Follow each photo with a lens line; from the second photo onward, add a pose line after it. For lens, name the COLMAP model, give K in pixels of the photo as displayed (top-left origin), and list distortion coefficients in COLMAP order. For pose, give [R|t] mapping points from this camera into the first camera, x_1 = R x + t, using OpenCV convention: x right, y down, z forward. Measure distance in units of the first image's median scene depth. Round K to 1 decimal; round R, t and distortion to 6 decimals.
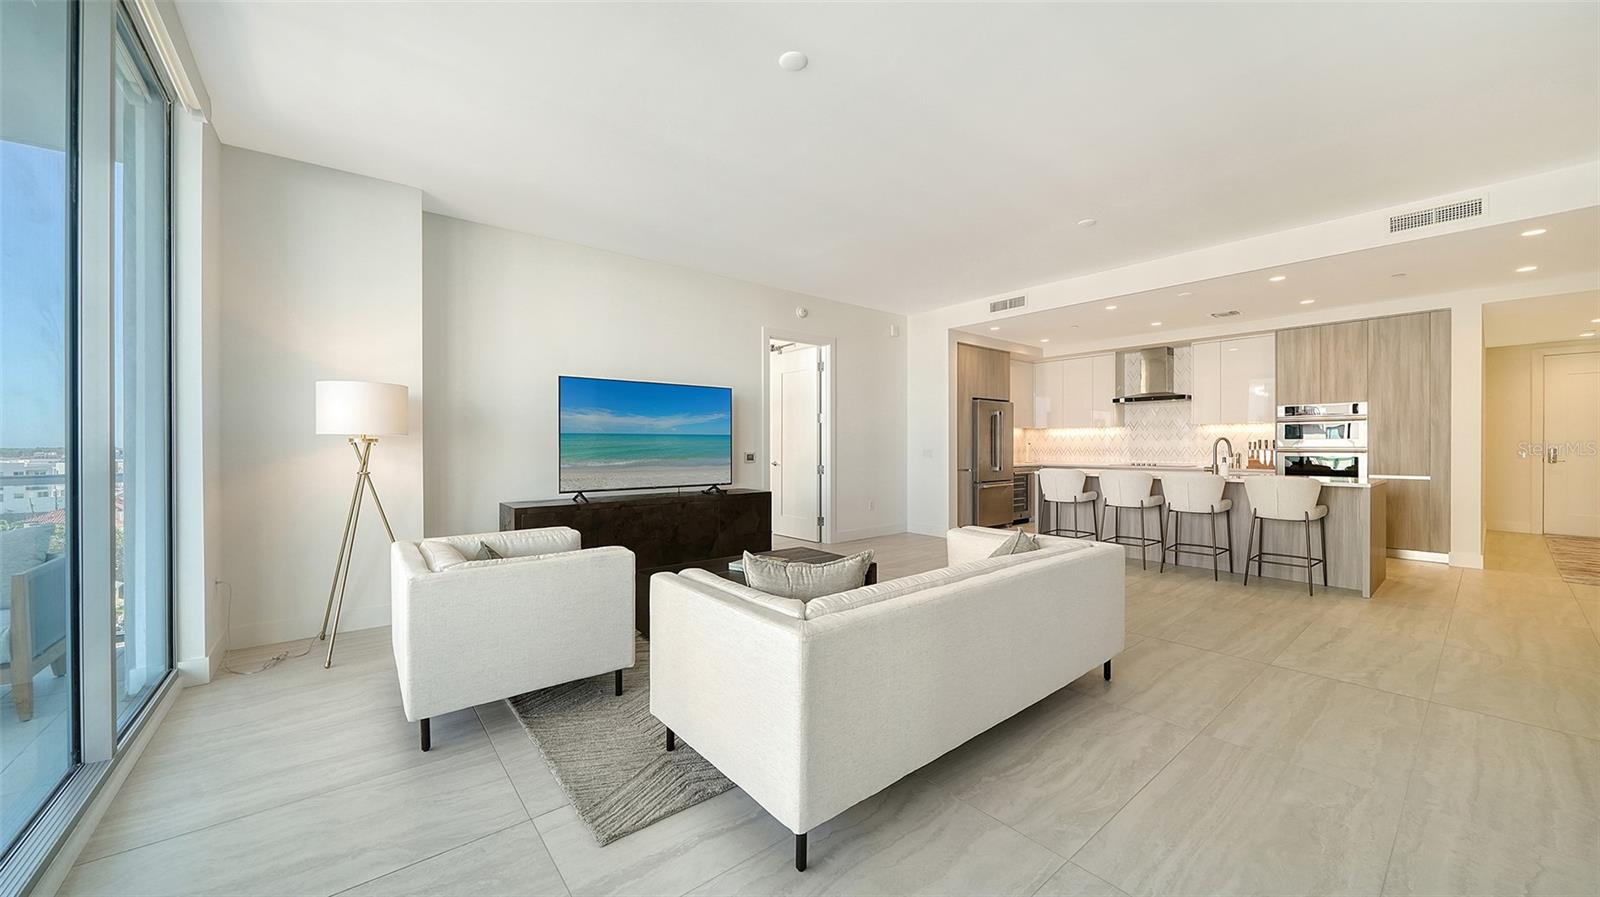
lens RADIAL K [[567.3, 0, 800.7], [0, 567.3, 433.0], [0, 0, 1]] dist [-0.000498, -0.000710]
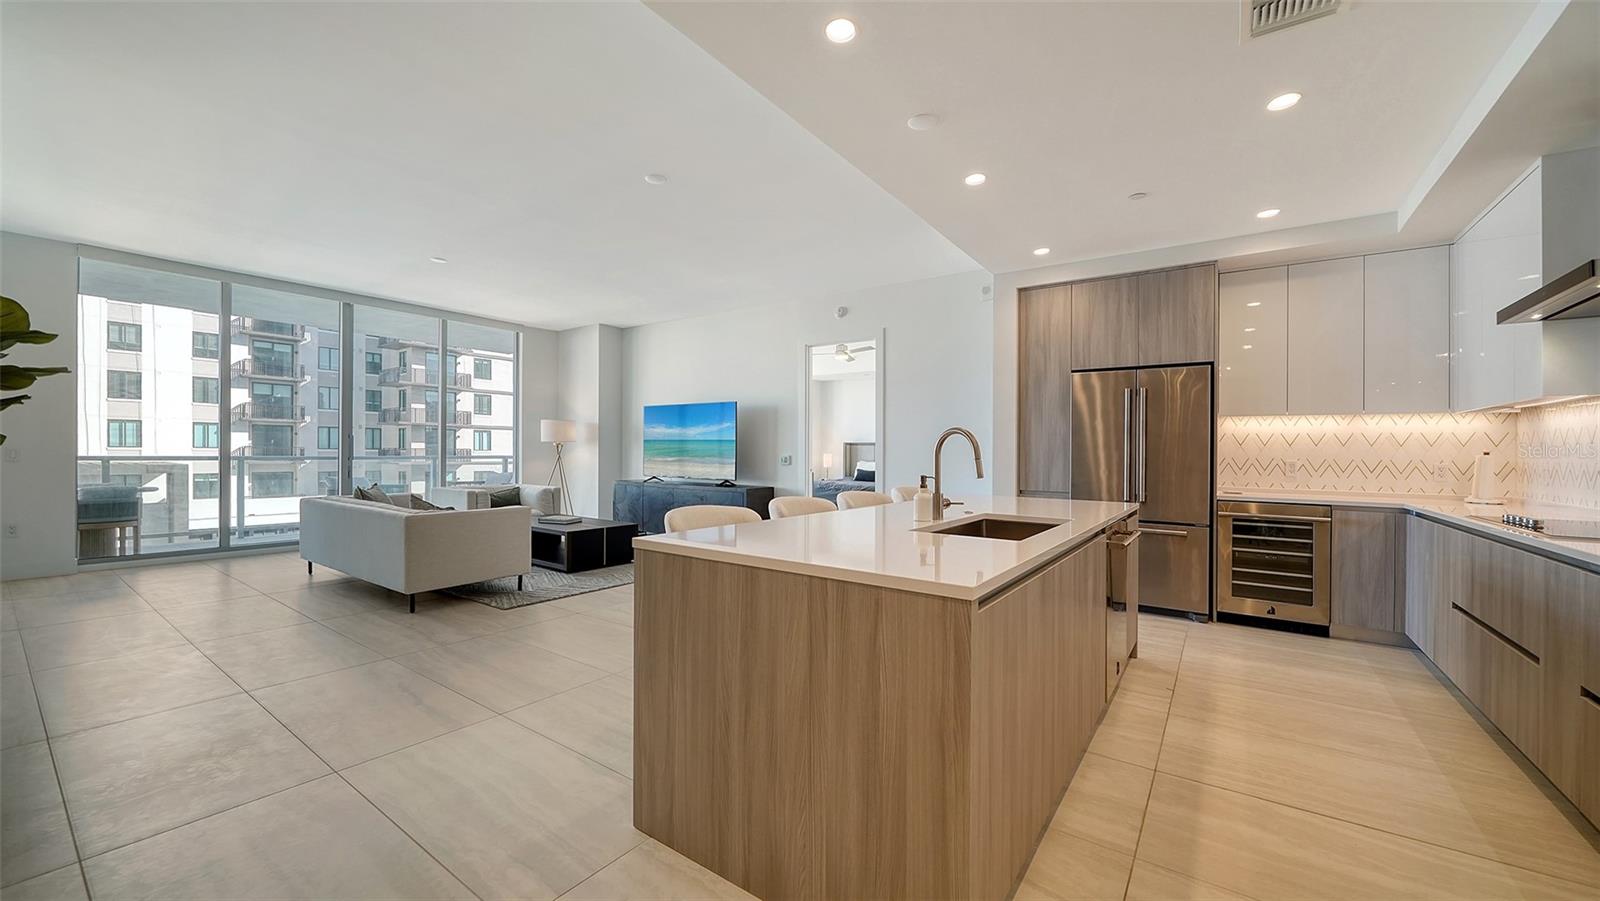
lens RADIAL K [[586.9, 0, 806.2], [0, 586.9, 451.1], [0, 0, 1]] dist [-0.004930, -0.000800]
pose [[0.280279, 0.002604, -0.959915, 1.023223], [0.005141, 0.999978, 0.004214, 0.020491], [0.959905, -0.006116, 0.280260, 0.717631]]
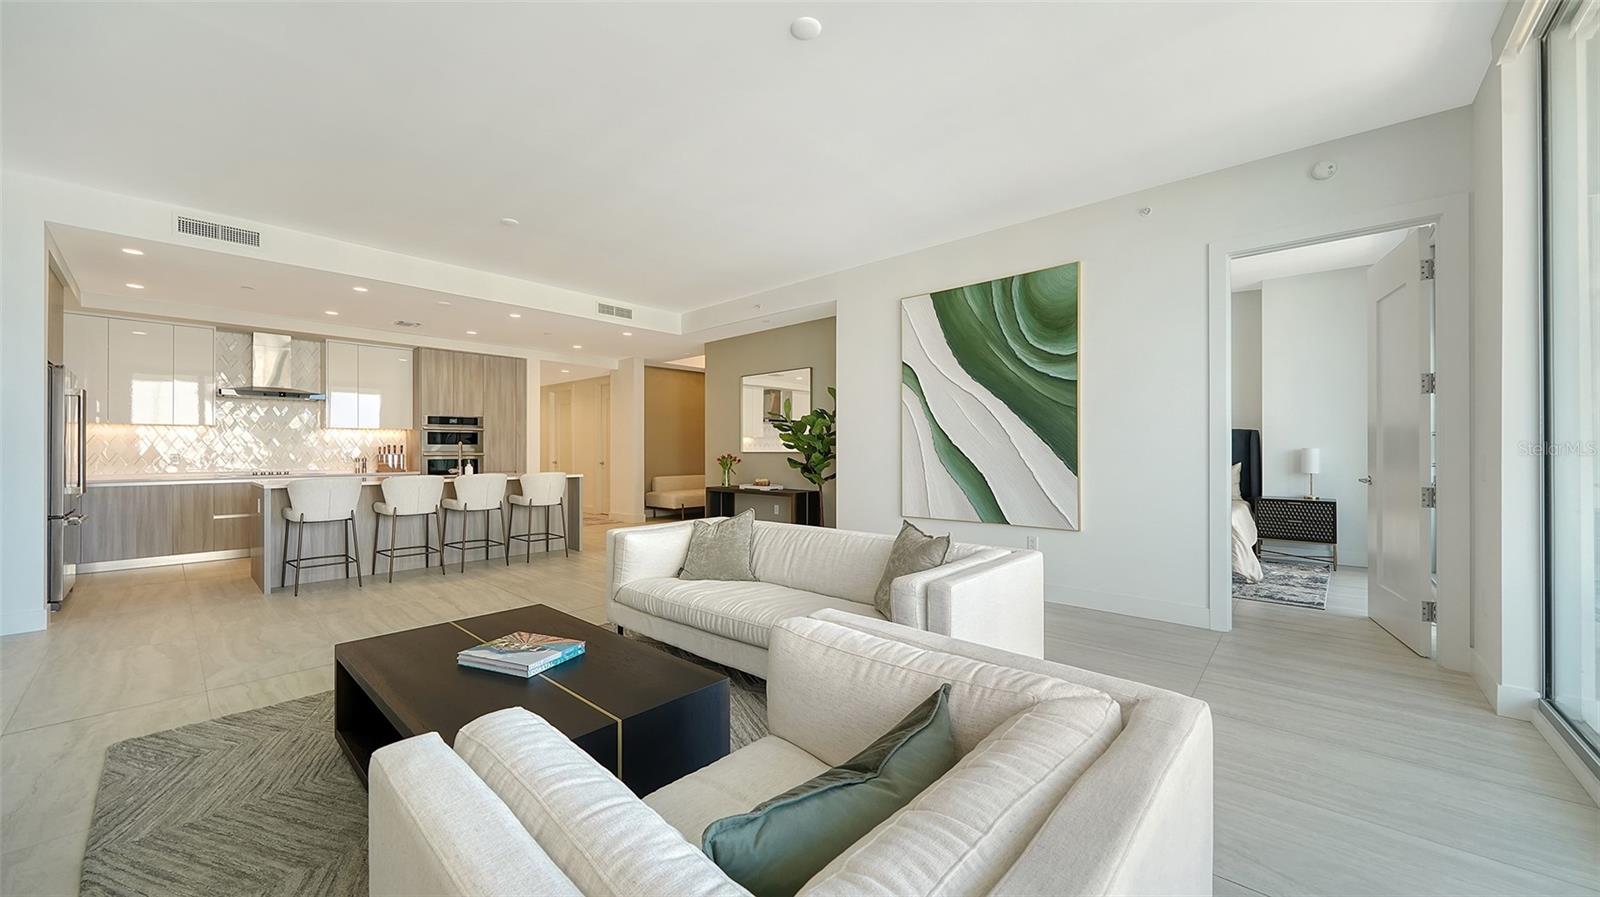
lens RADIAL K [[567.3, 0, 788.4], [0, 567.3, 452.3], [0, 0, 1]] dist [-0.000498, -0.000710]
pose [[-0.152661, -0.000628, 0.988278, -0.428262], [-0.015107, 0.999884, -0.001698, 0.019468], [-0.988163, -0.015189, -0.152652, 0.489034]]
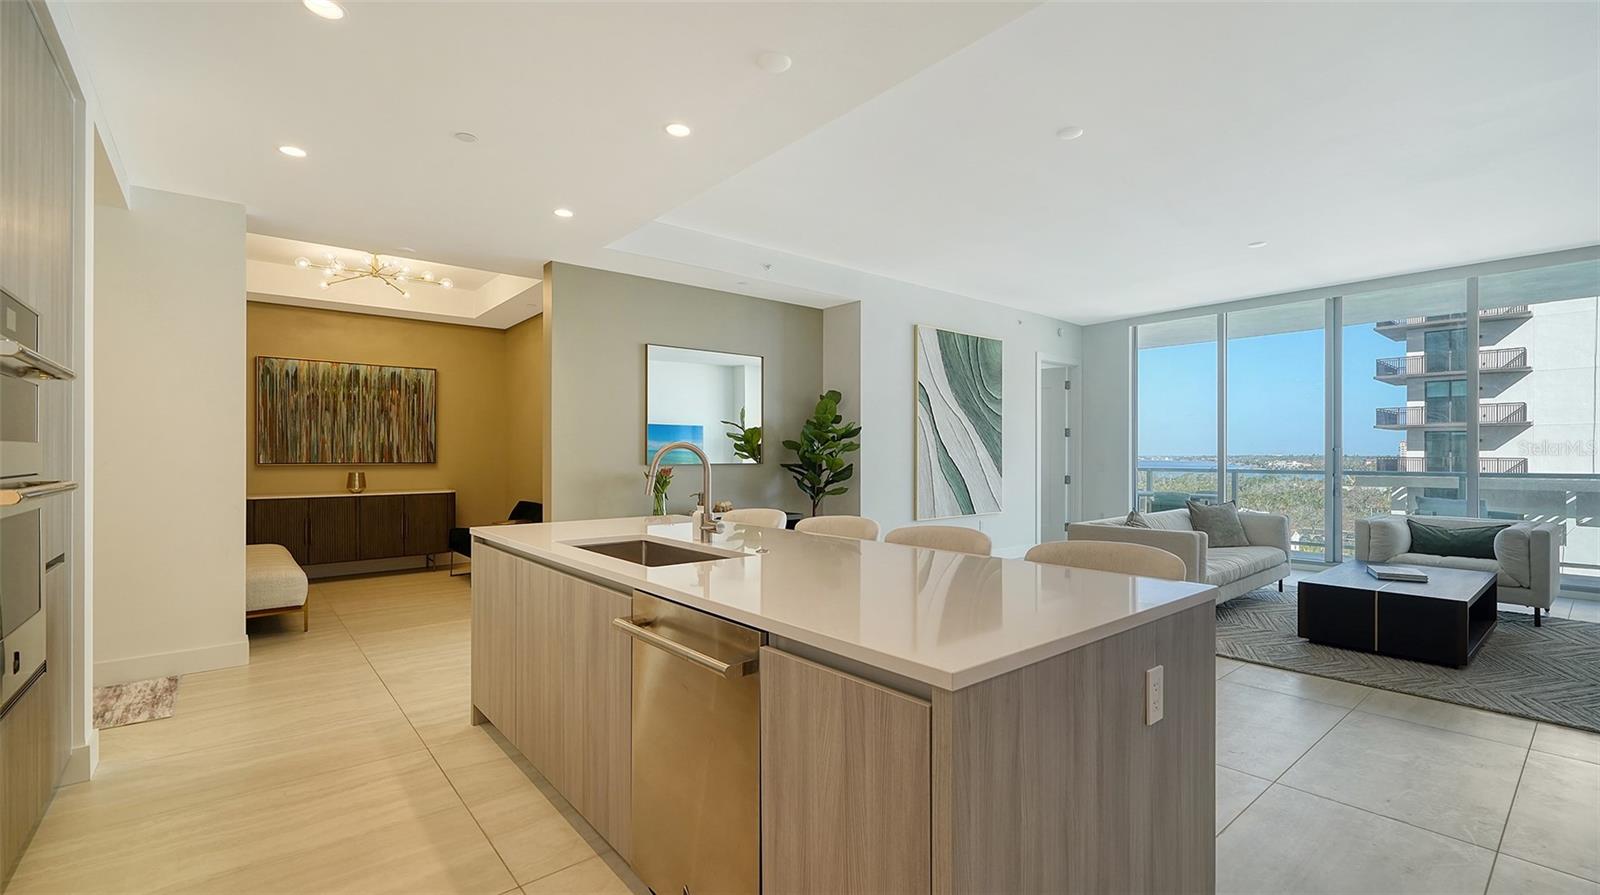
lens RADIAL K [[699.4, 0, 823.6], [0, 699.4, 452.0], [0, 0, 1]] dist [0.005299, -0.000337]
pose [[-0.998966, -0.002313, -0.045398, 0.620555], [-0.001450, 0.999818, -0.019033, 0.019287], [0.045433, -0.018948, -0.998788, 1.366024]]
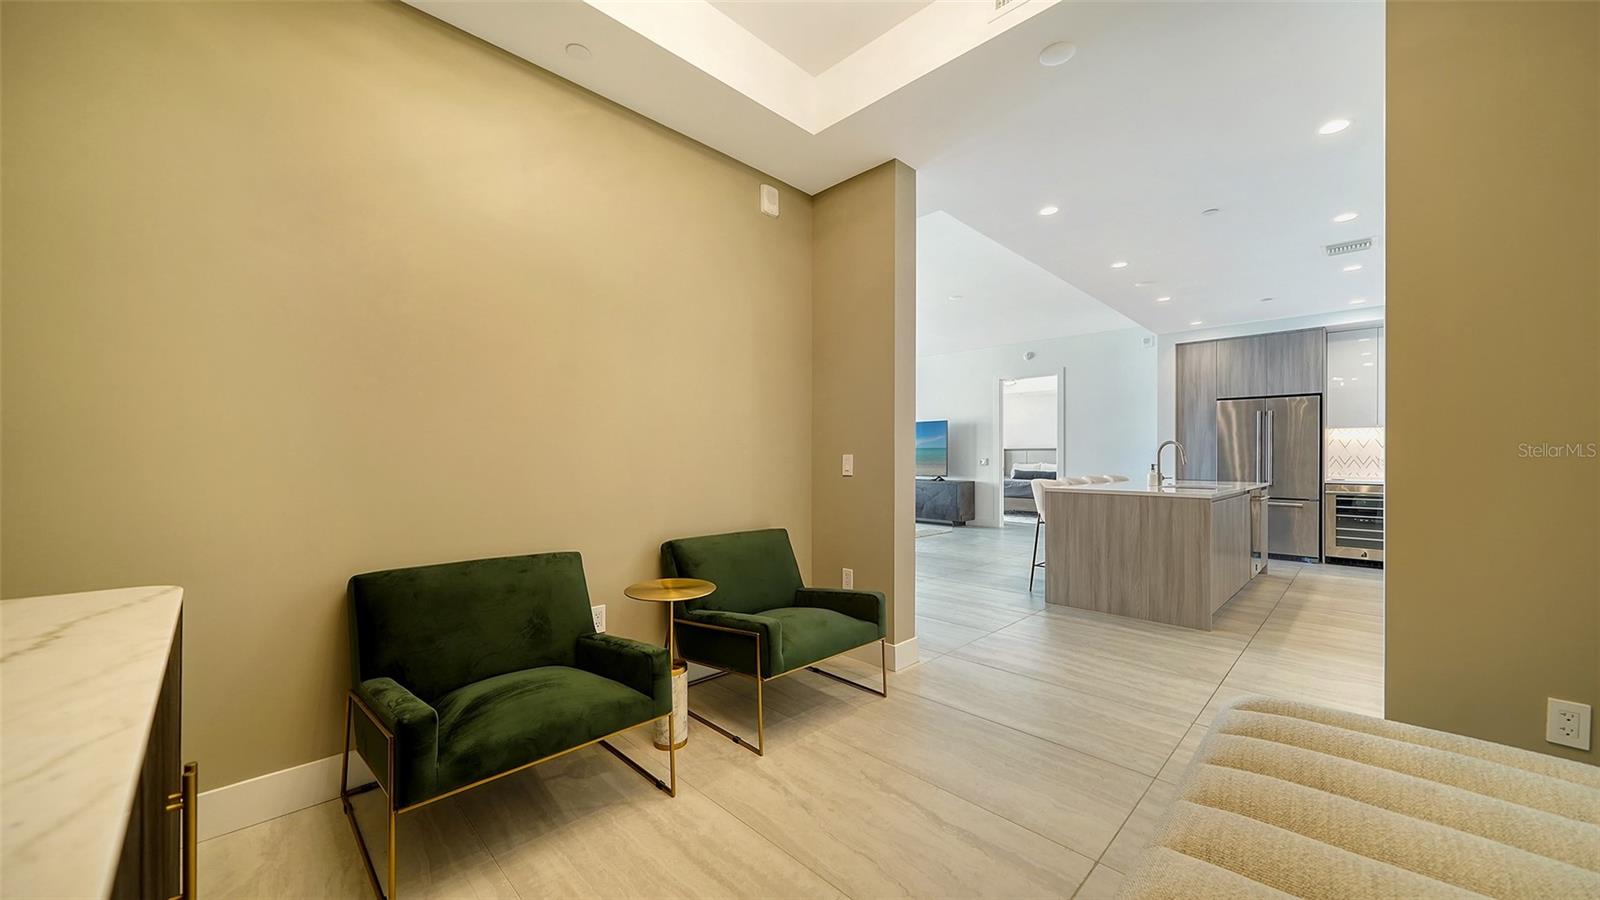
lens RADIAL K [[567.3, 0, 811.5], [0, 567.3, 460.5], [0, 0, 1]] dist [-0.000498, -0.000710]
pose [[0.124292, 0.005749, -0.992229, 1.389728], [0.014092, 0.999872, 0.007559, 0.020952], [0.992146, -0.014922, 0.124195, 0.337409]]
